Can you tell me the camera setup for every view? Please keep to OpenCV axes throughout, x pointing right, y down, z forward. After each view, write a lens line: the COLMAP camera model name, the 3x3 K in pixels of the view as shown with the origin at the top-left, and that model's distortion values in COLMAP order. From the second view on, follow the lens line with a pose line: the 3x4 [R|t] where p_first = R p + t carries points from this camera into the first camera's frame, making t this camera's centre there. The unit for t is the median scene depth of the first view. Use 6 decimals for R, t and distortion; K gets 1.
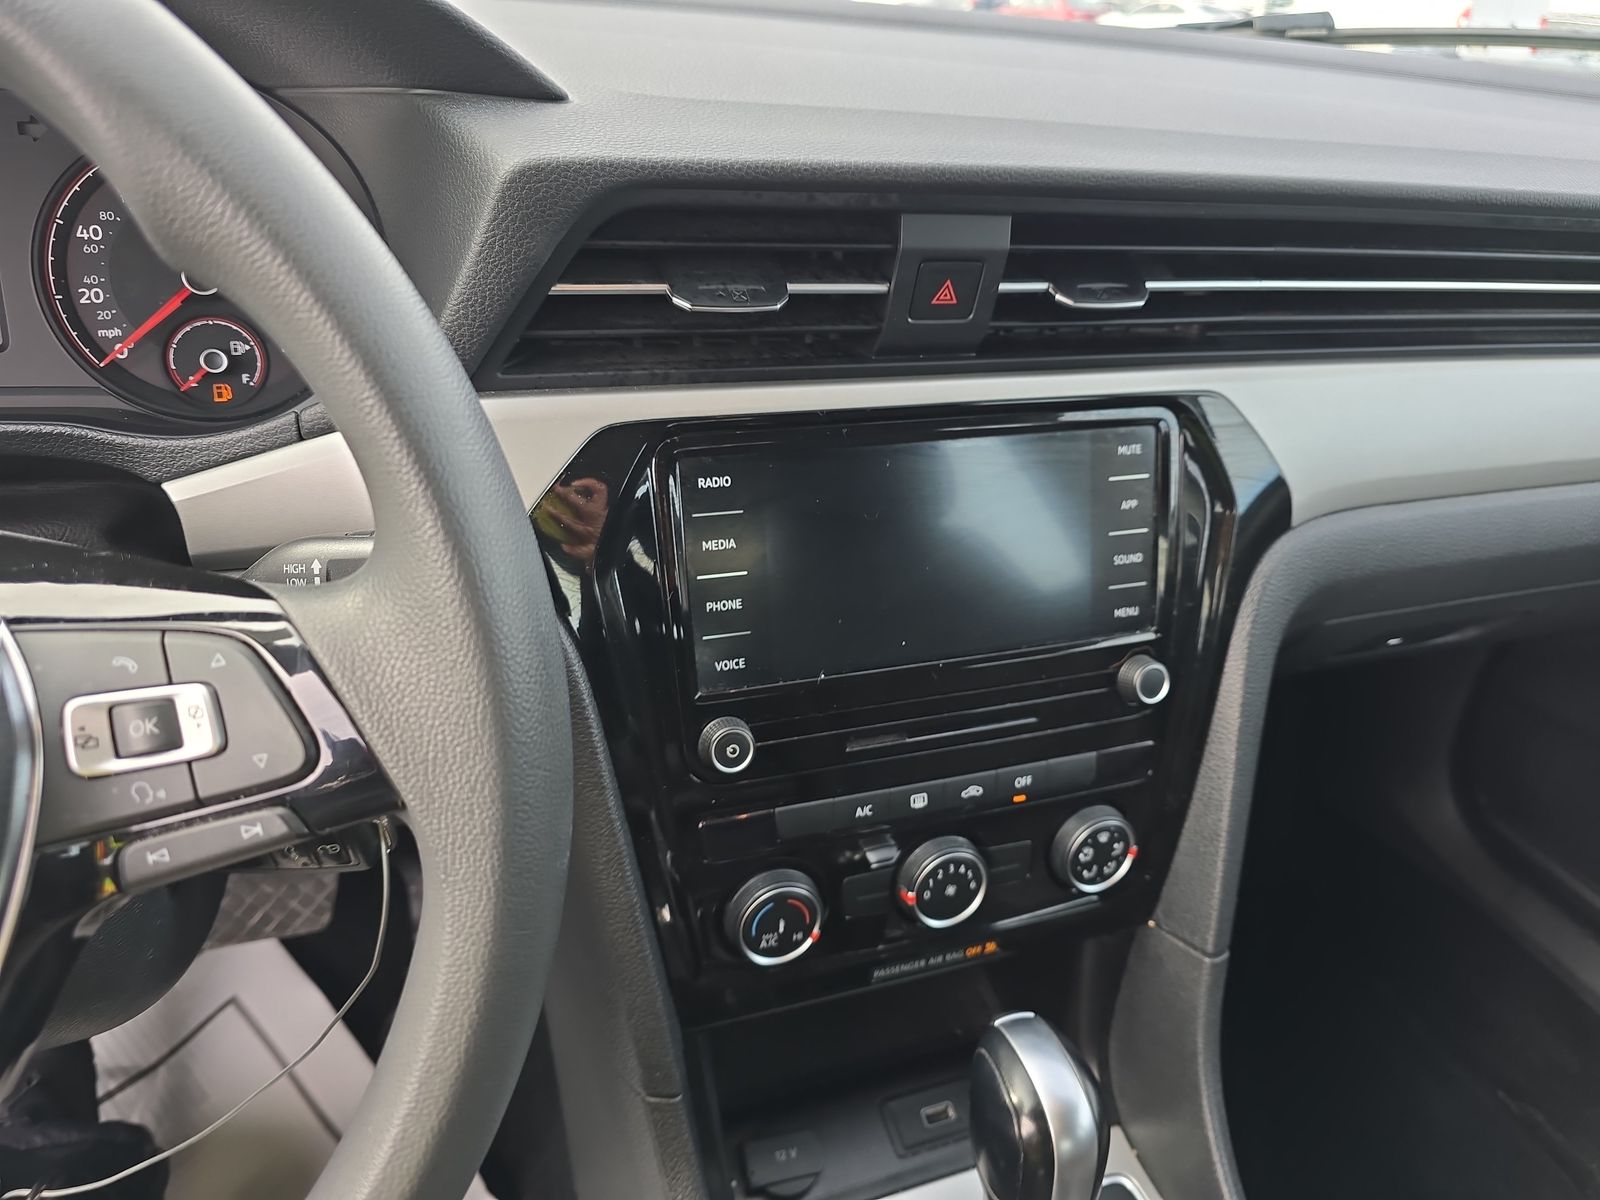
lens RADIAL K [[1070.1, 0, 802.8], [0, 1070.1, 639.2], [0, 0, 1]] dist [0.000008, -0.005292]
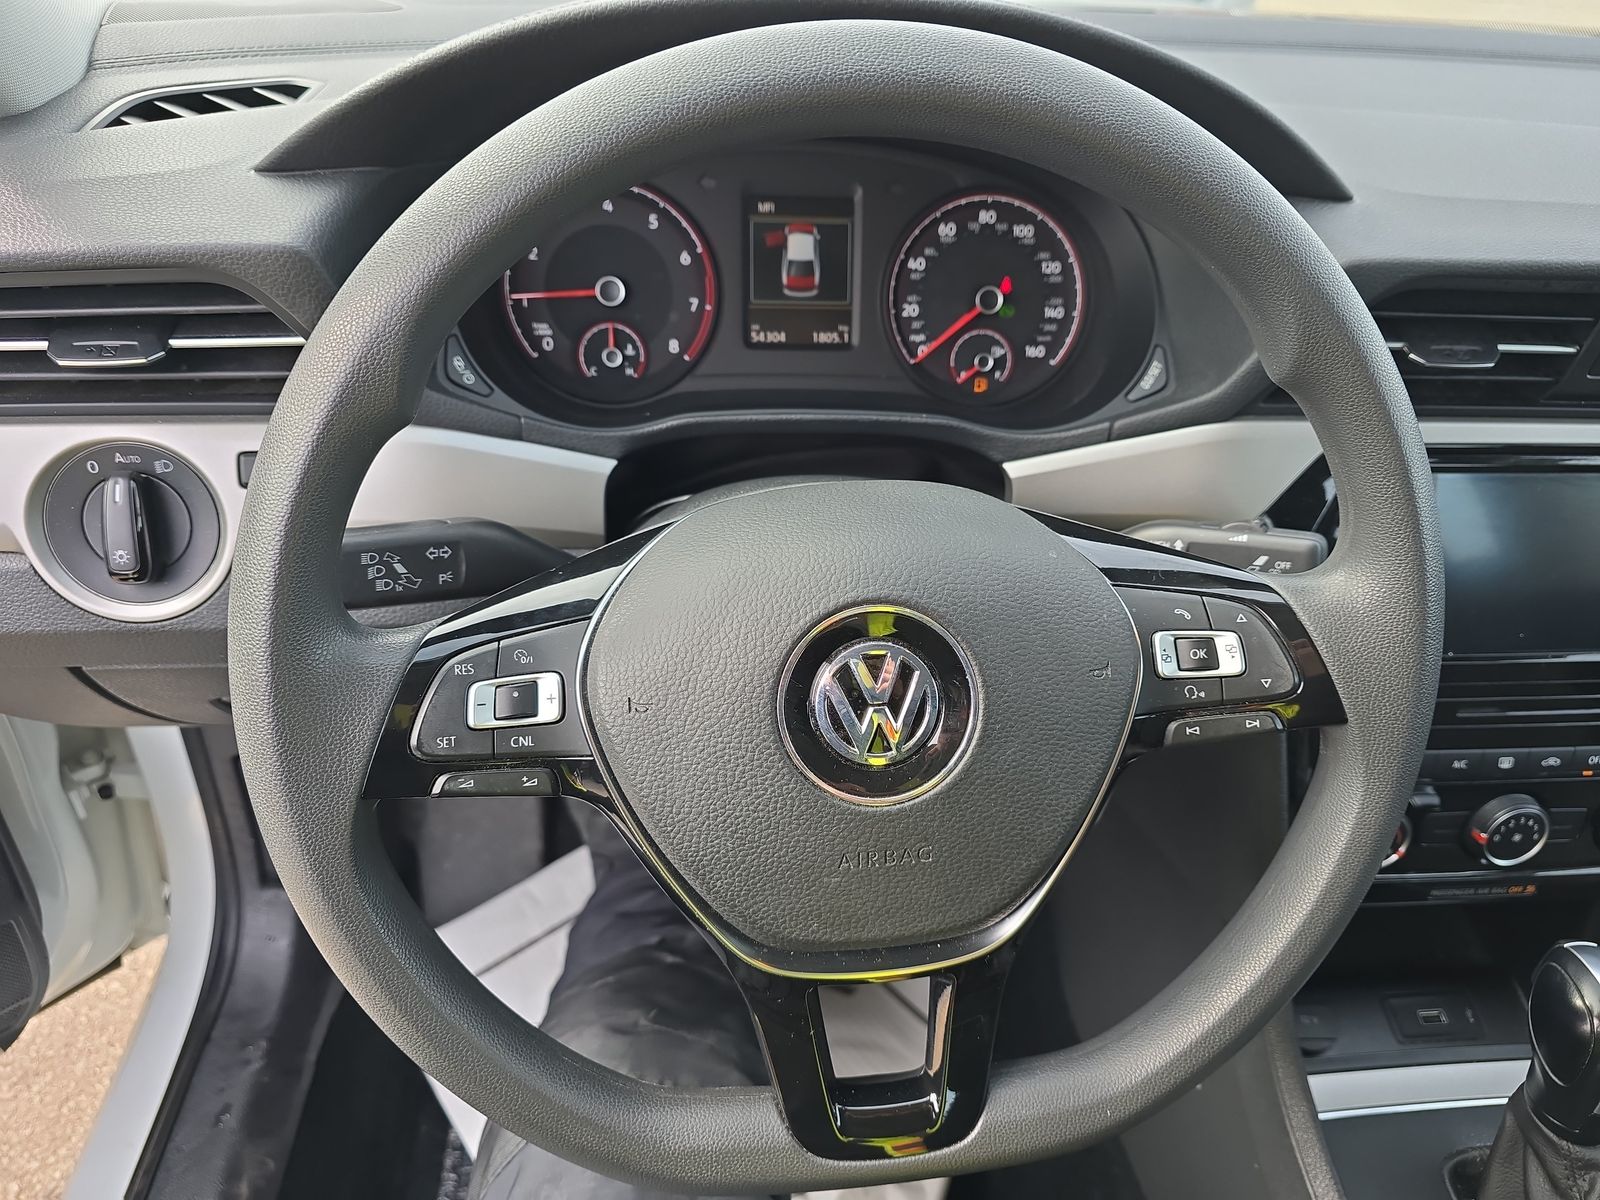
lens RADIAL K [[1070.1, 0, 802.8], [0, 1070.1, 639.2], [0, 0, 1]] dist [0.000008, -0.005292]
pose [[0.965320, 0.129798, -0.226515, -0.417530], [-0.111690, 0.989562, 0.091061, -0.011693], [0.235970, -0.062604, 0.969742, -0.382244]]
